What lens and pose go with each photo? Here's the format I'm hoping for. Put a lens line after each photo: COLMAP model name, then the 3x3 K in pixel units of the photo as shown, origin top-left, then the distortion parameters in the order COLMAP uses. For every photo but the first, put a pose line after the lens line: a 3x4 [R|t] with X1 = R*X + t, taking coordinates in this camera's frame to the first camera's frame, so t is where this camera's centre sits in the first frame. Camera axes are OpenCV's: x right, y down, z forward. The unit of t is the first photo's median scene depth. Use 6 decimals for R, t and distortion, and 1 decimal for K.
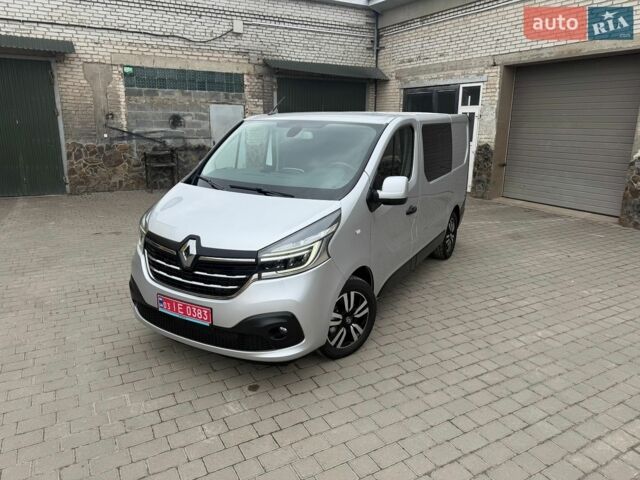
lens RADIAL K [[464.0, 0, 321.8], [0, 464.0, 238.8], [0, 0, 1]] dist [0.011772, -0.020932]
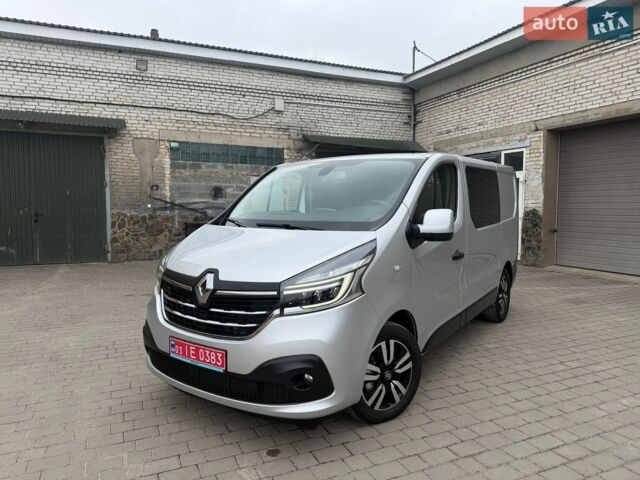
lens RADIAL K [[464.0, 0, 318.0], [0, 464.0, 238.5], [0, 0, 1]] dist [0.011772, -0.020932]
pose [[0.995437, -0.008137, -0.095072, 0.010241], [-0.008889, 0.984118, -0.177293, 0.063820], [0.095005, 0.177329, 0.979555, 0.088879]]
